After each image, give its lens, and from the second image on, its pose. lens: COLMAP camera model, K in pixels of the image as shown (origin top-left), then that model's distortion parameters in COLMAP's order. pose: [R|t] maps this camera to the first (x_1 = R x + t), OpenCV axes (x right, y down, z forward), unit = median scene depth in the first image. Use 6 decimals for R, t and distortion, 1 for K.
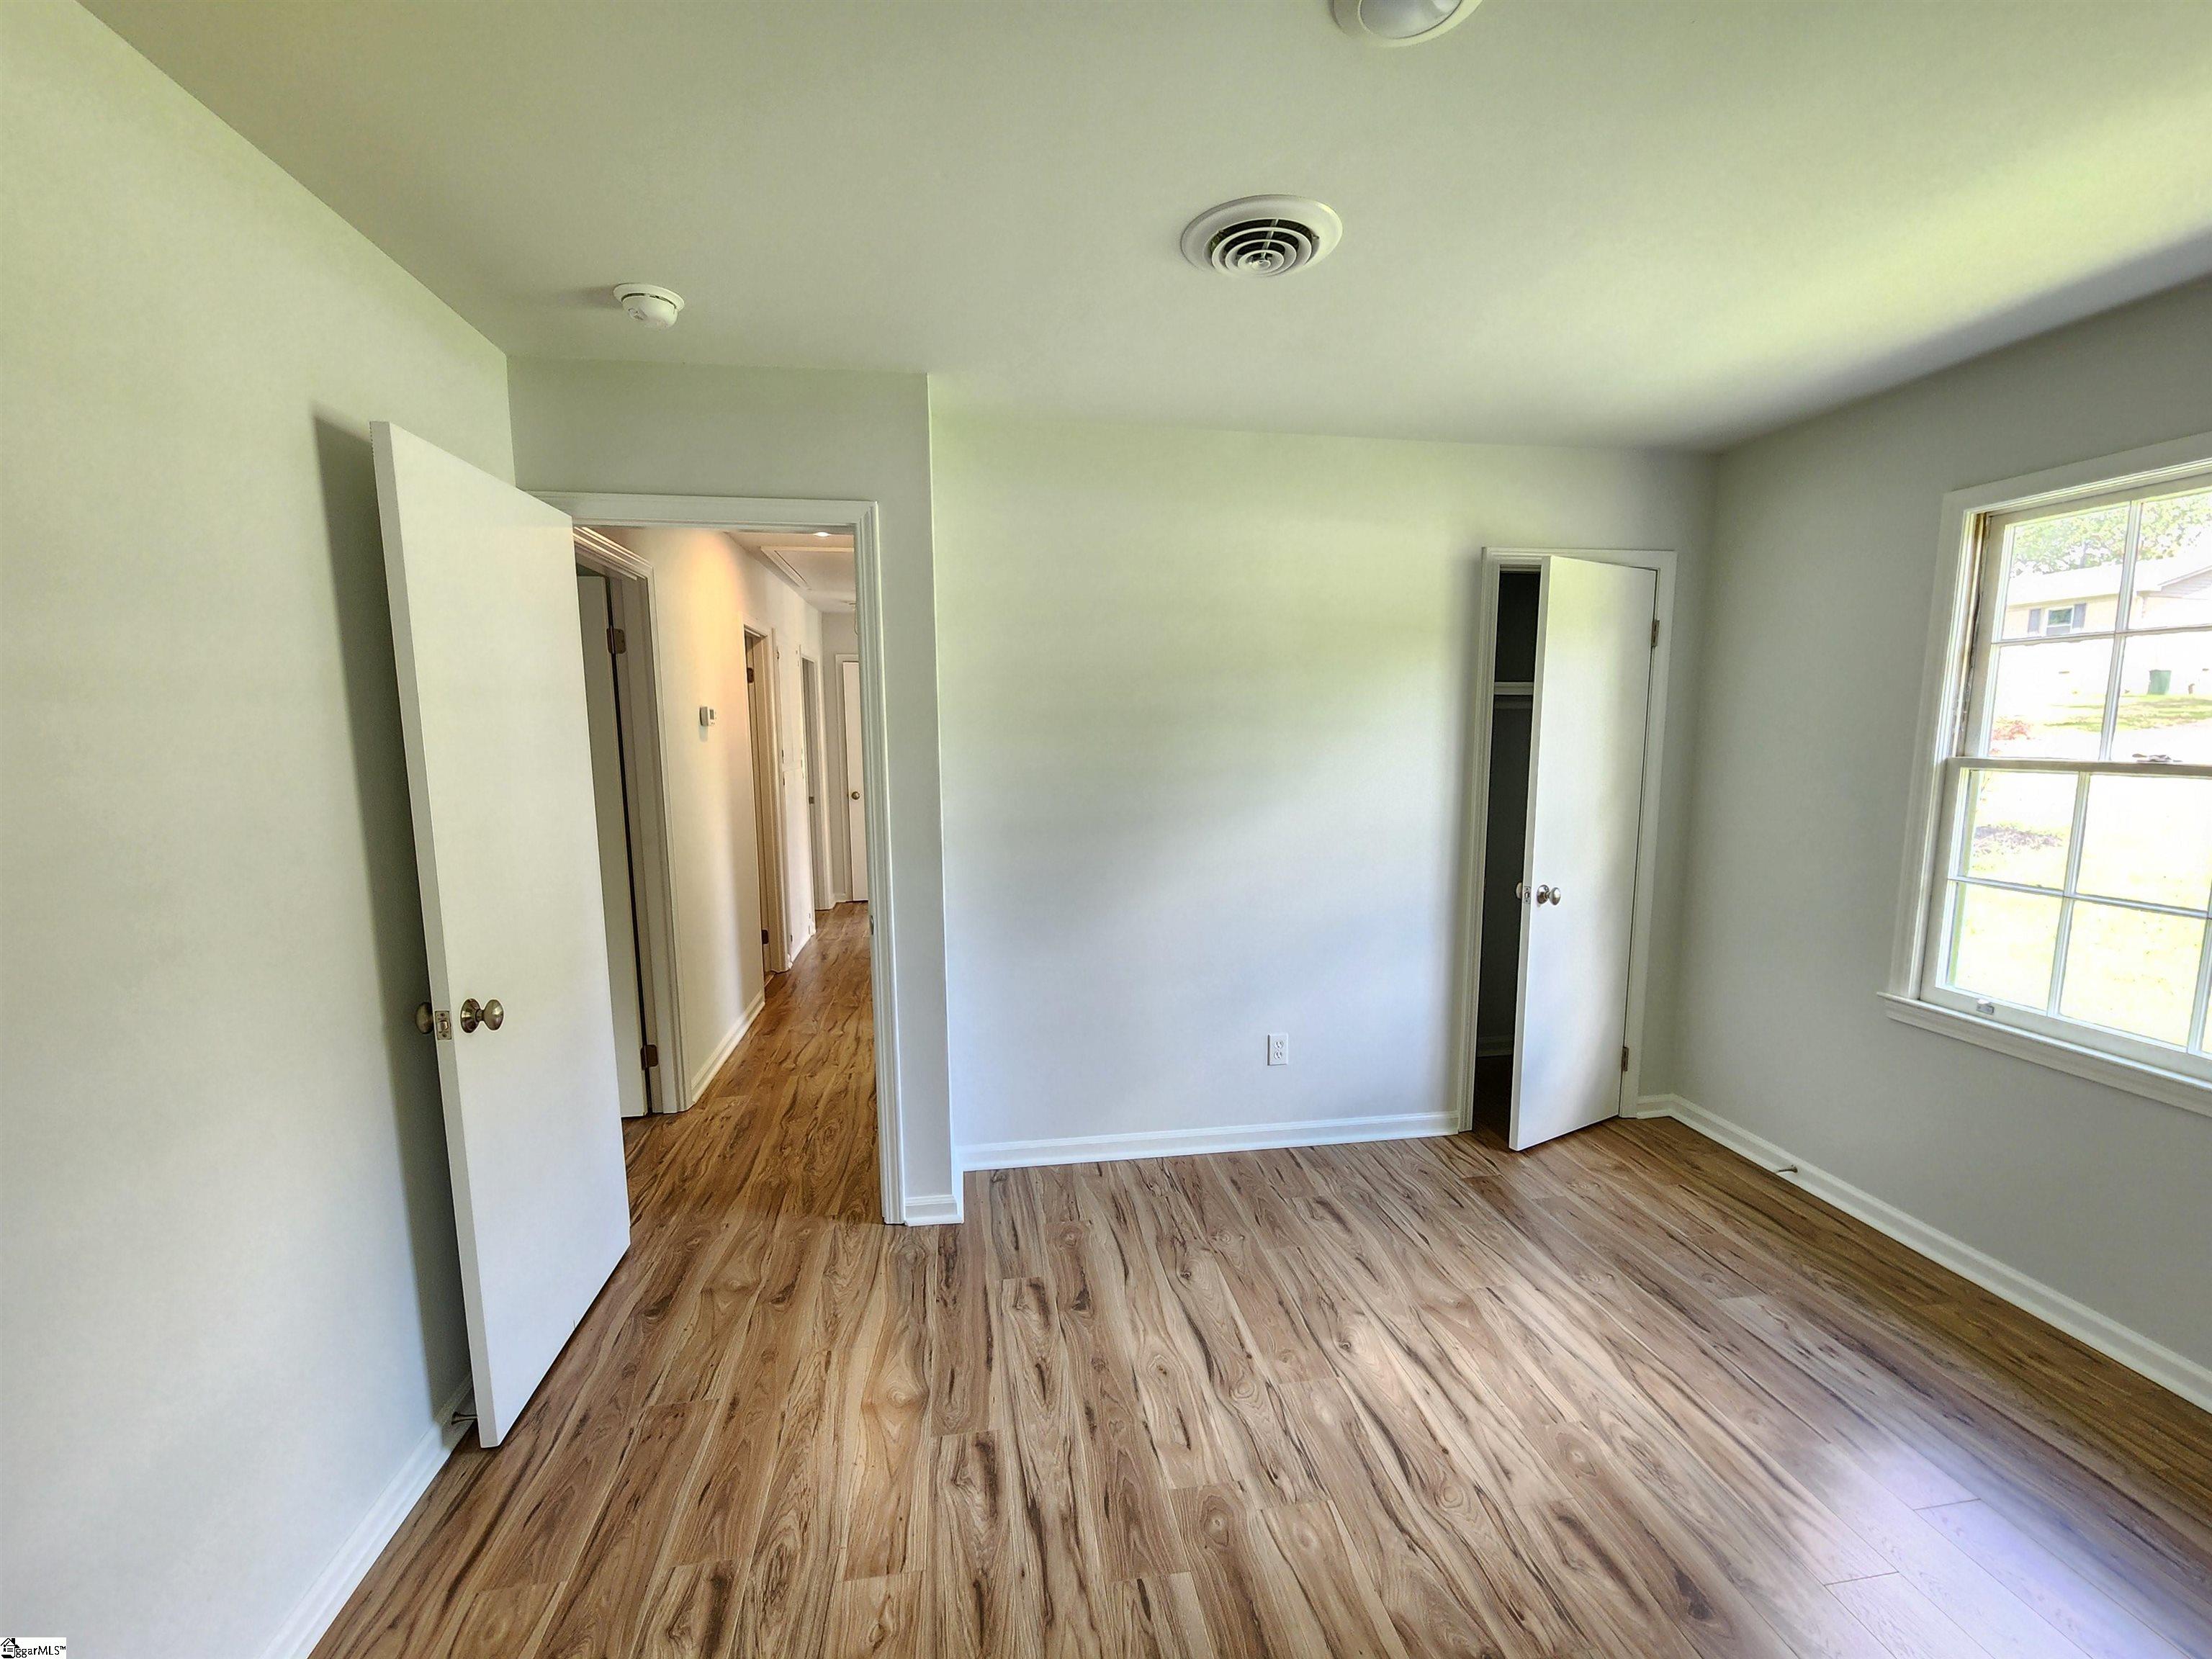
lens RADIAL K [[915.4, 0, 1101.3], [0, 915.4, 845.3], [0, 0, 1]] dist [0.002232, -0.000321]
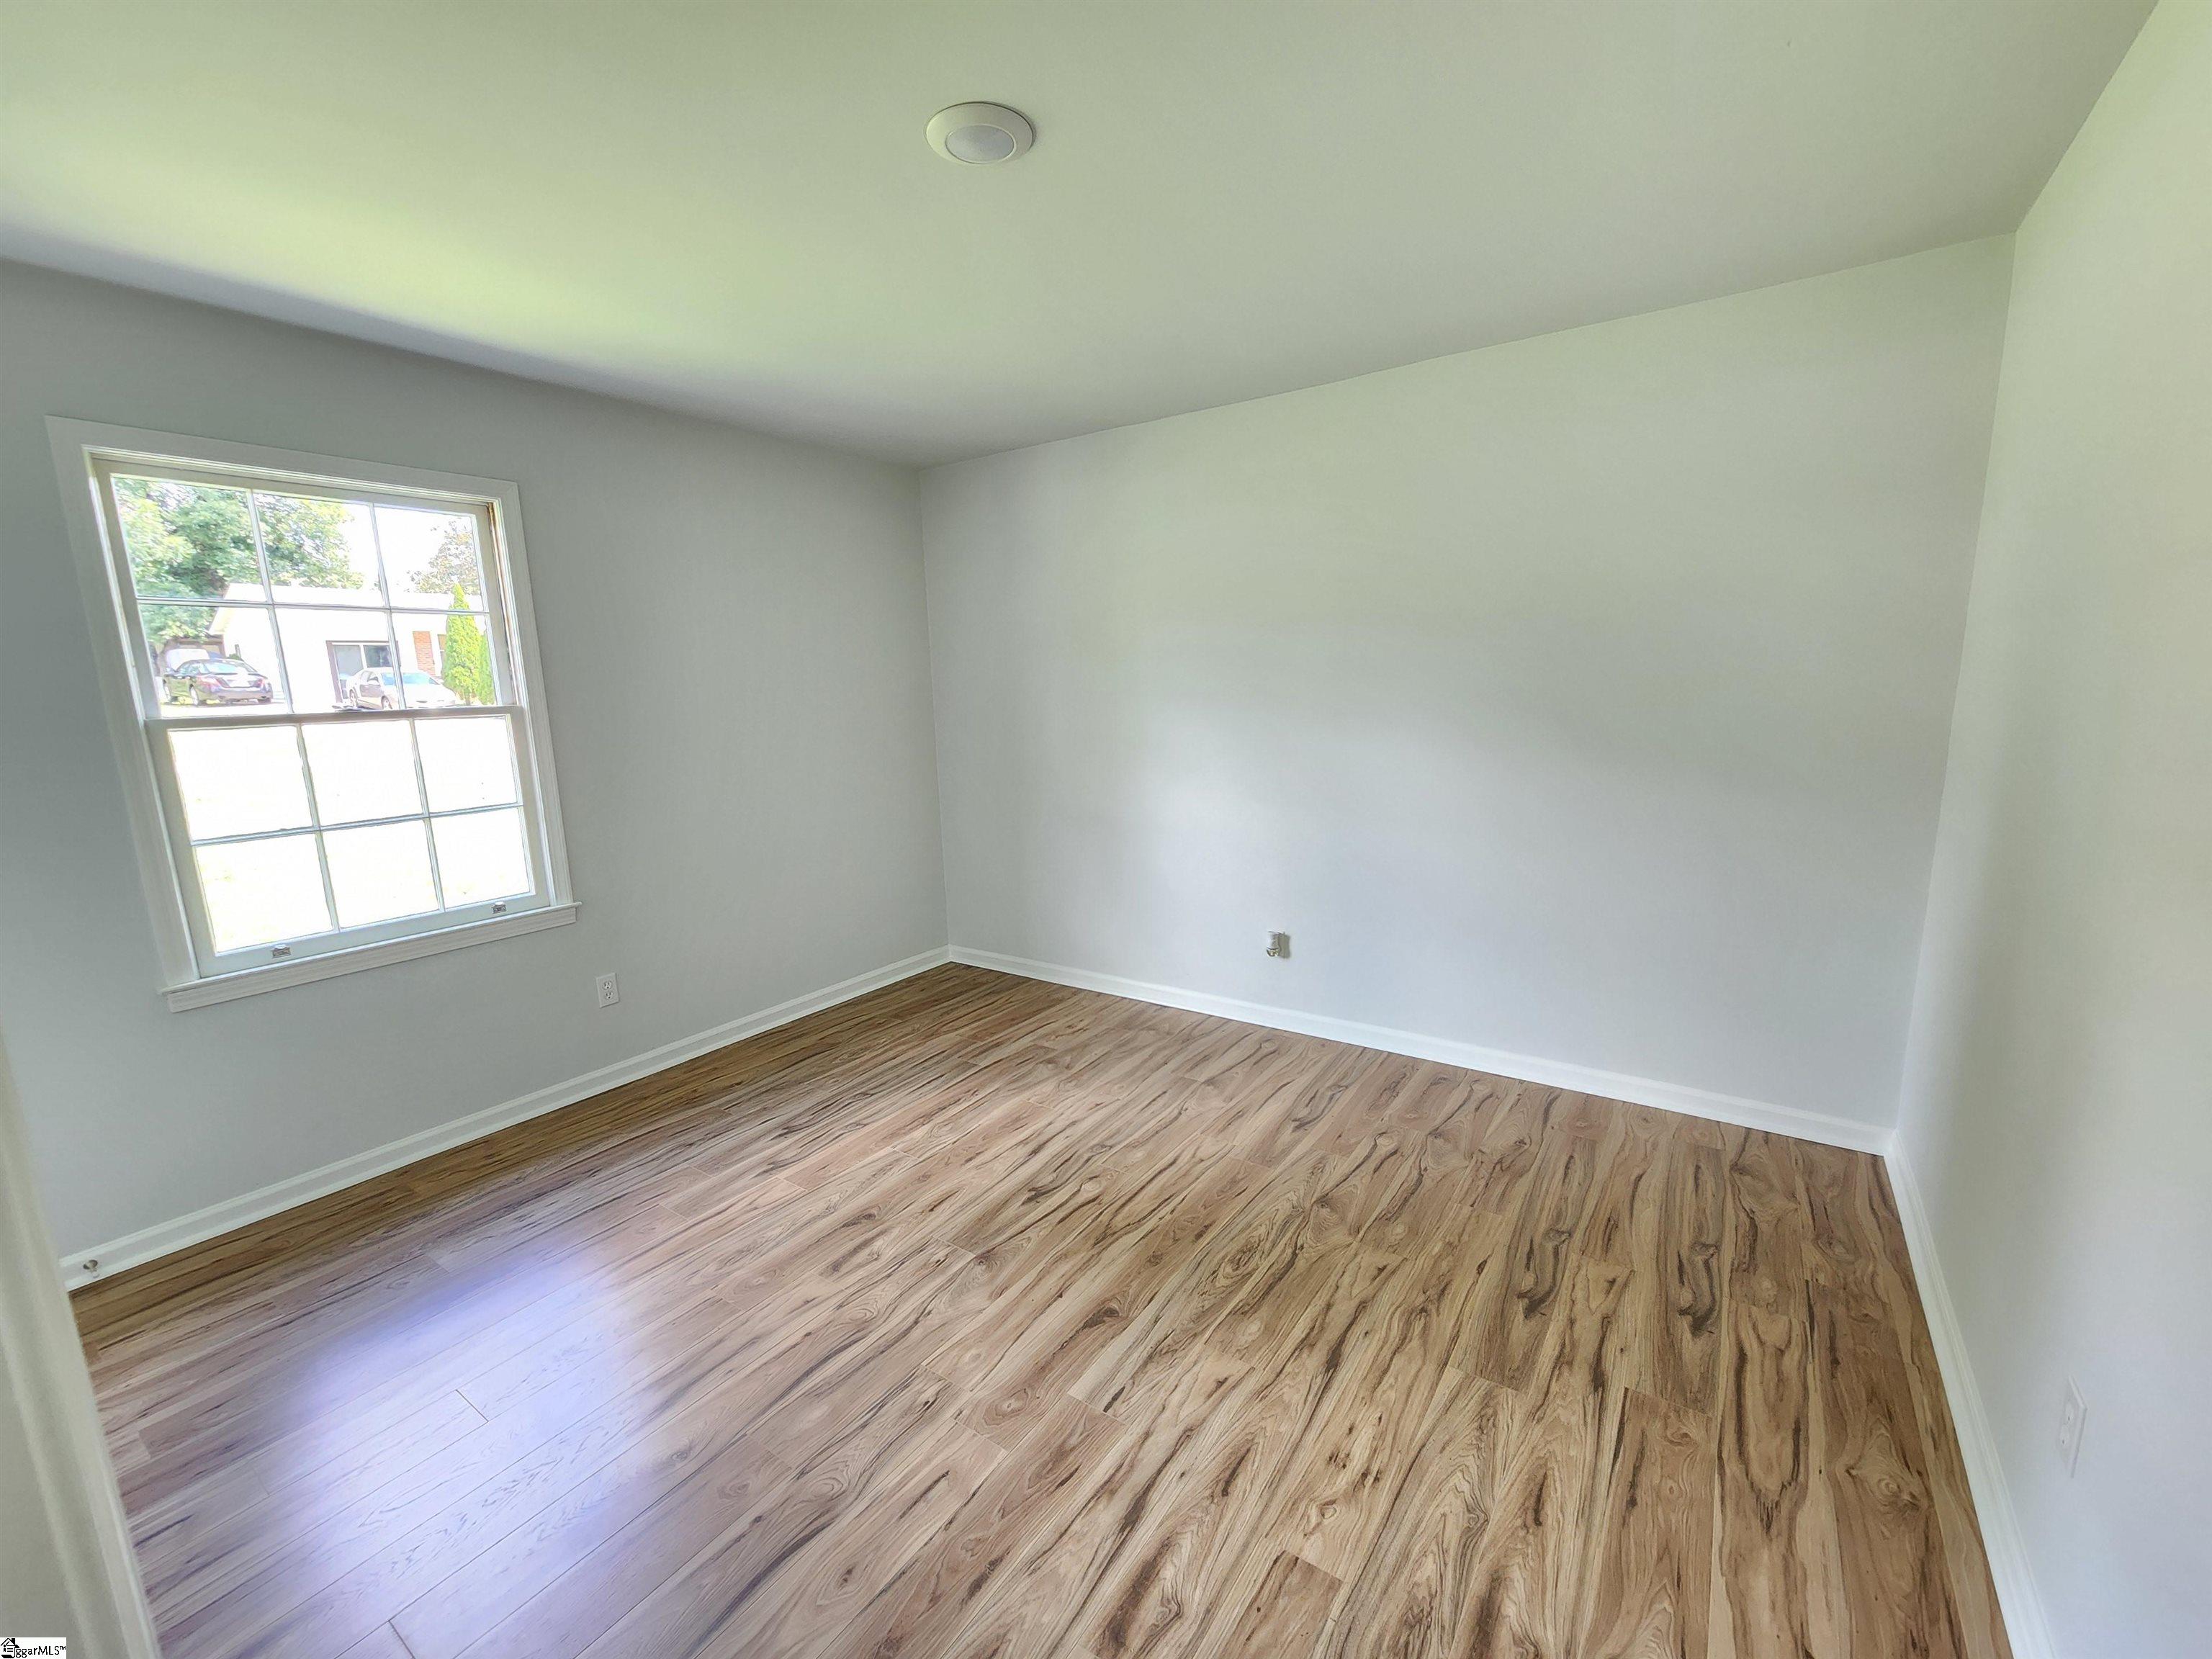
lens RADIAL K [[915.4, 0, 1101.3], [0, 915.4, 845.3], [0, 0, 1]] dist [0.002232, -0.000321]
pose [[-0.721054, -0.096784, 0.686086, -0.586609], [0.122309, 0.956867, 0.263525, -0.139611], [-0.681999, 0.273930, -0.678115, 1.404245]]
